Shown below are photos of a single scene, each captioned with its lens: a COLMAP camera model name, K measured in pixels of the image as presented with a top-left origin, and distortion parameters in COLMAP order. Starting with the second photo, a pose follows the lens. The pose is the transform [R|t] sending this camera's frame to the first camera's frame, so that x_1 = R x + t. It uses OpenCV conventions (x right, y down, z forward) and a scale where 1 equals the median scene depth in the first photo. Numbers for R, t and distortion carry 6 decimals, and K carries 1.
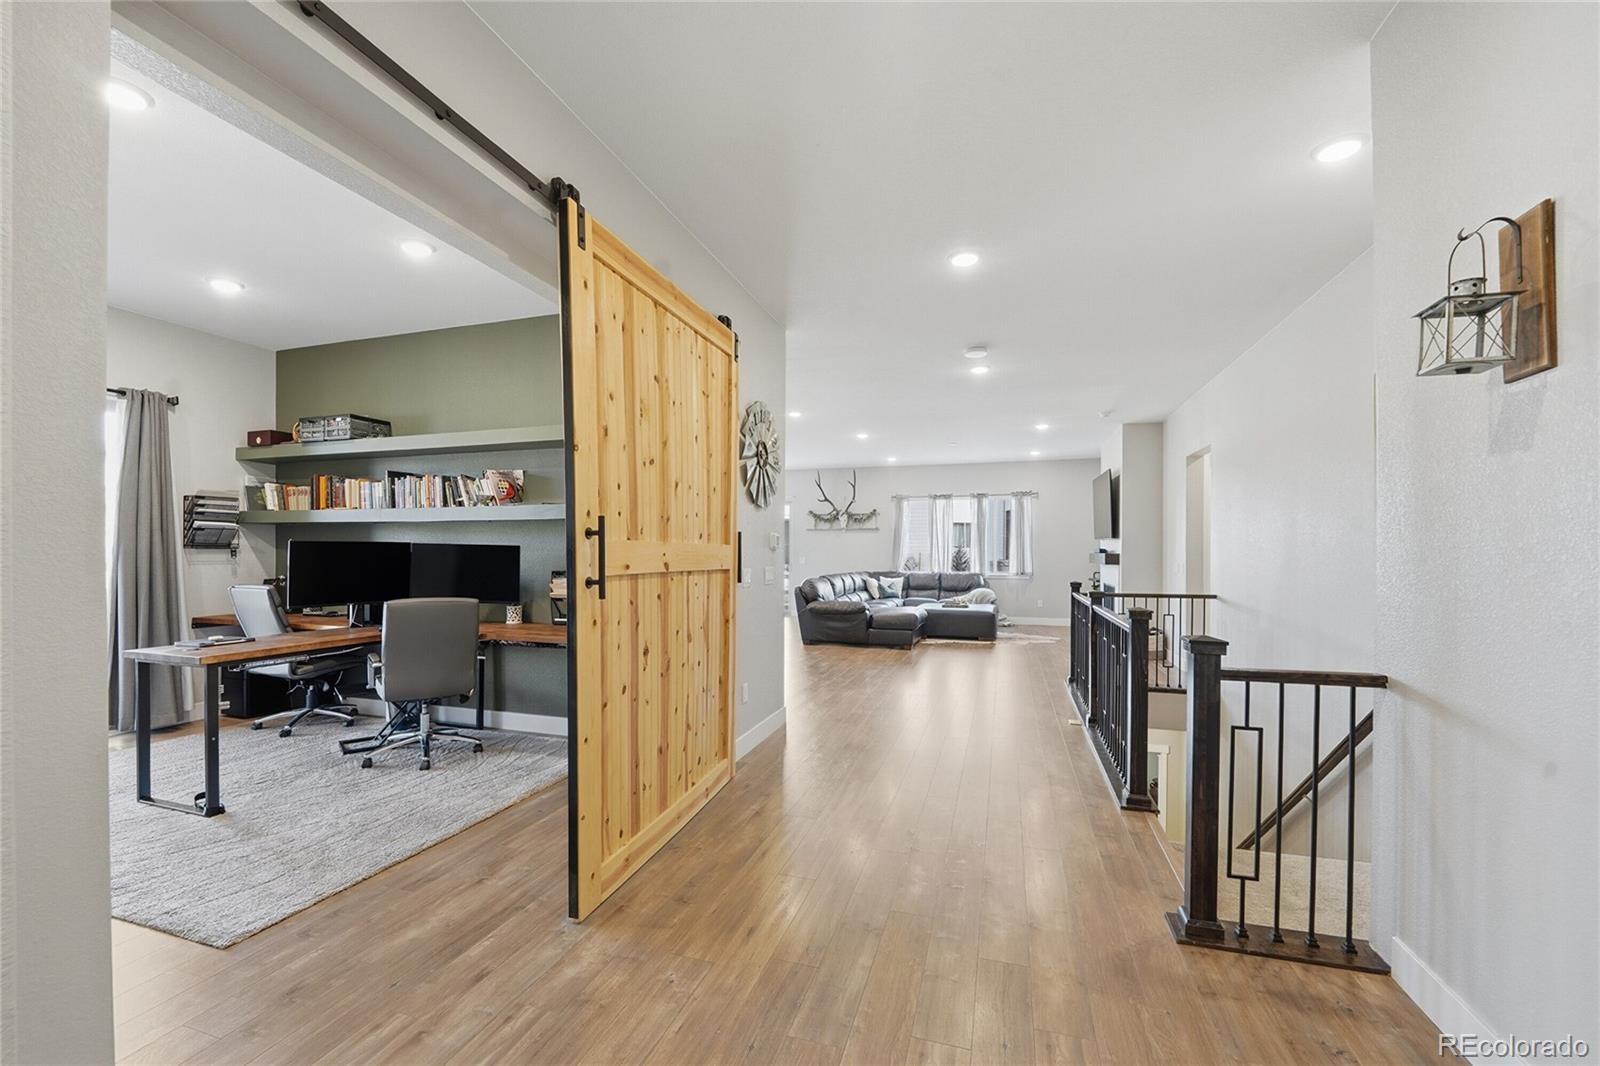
lens RADIAL K [[655.6, 0, 795.8], [0, 655.6, 552.2], [0, 0, 1]] dist [-0.018318, 0.000127]
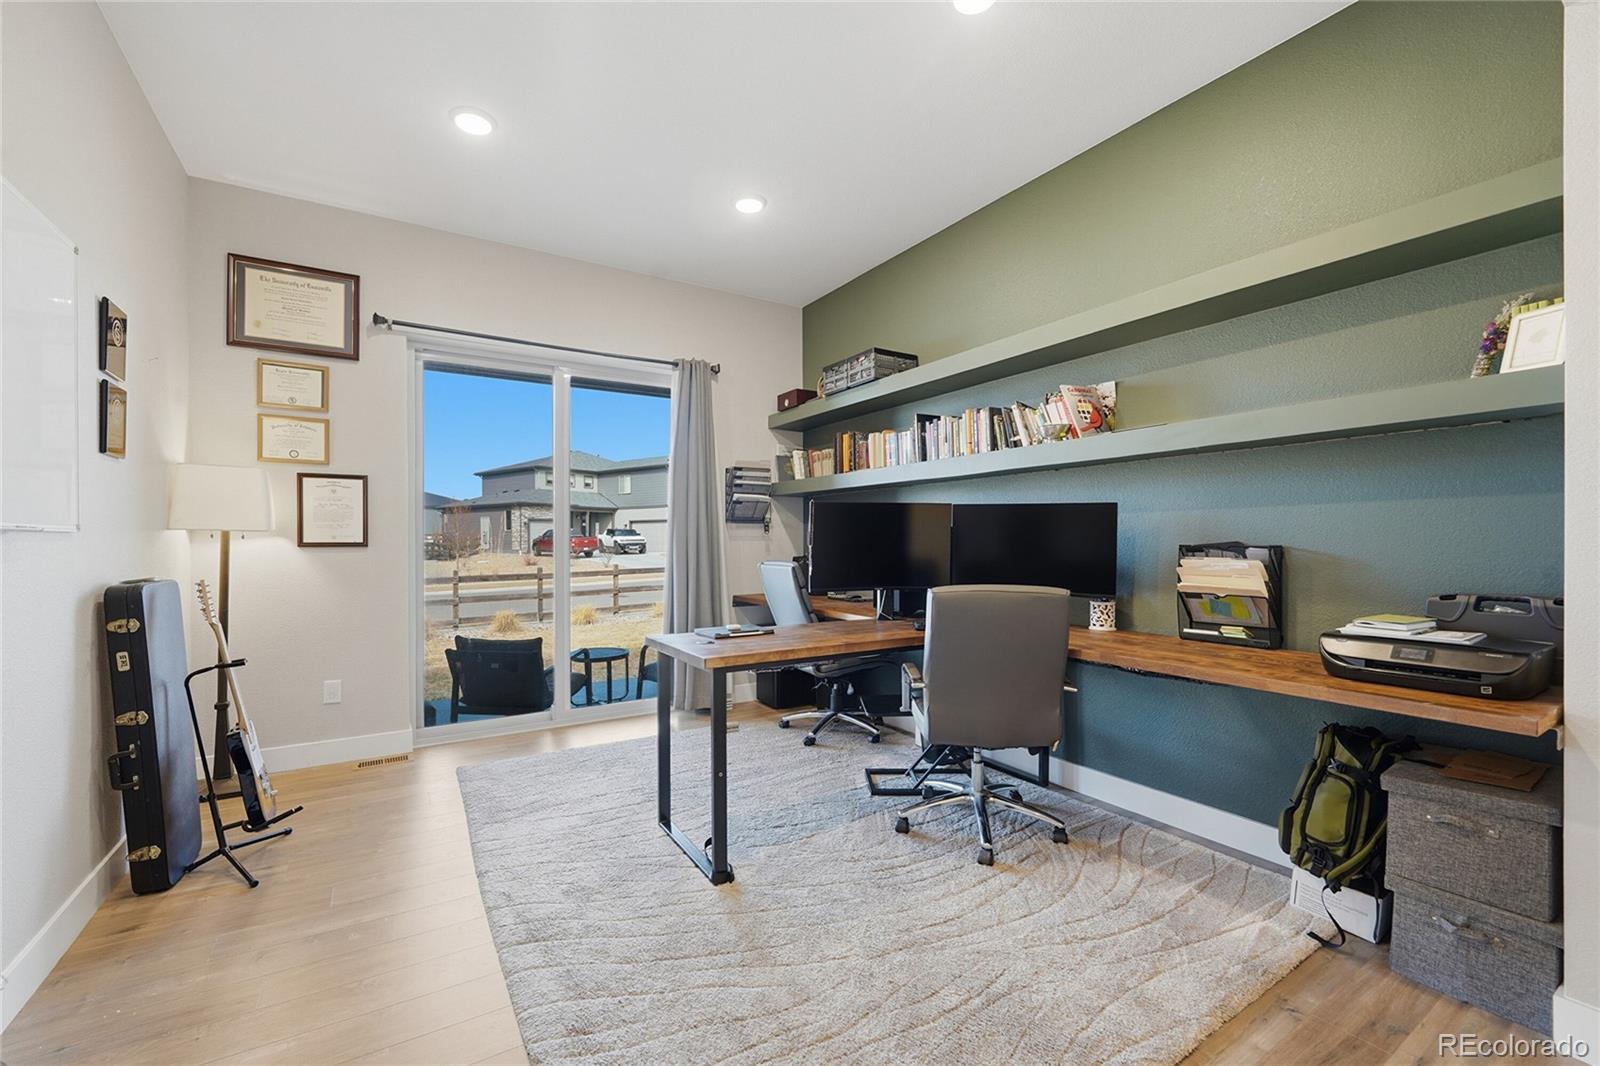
lens RADIAL K [[655.6, 0, 795.8], [0, 655.6, 552.2], [0, 0, 1]] dist [-0.018318, 0.000127]
pose [[0.763329, 0.006173, -0.645981, -0.250912], [0.005300, 0.999861, 0.015818, 0.023742], [0.645988, -0.015499, 0.763190, 0.337240]]
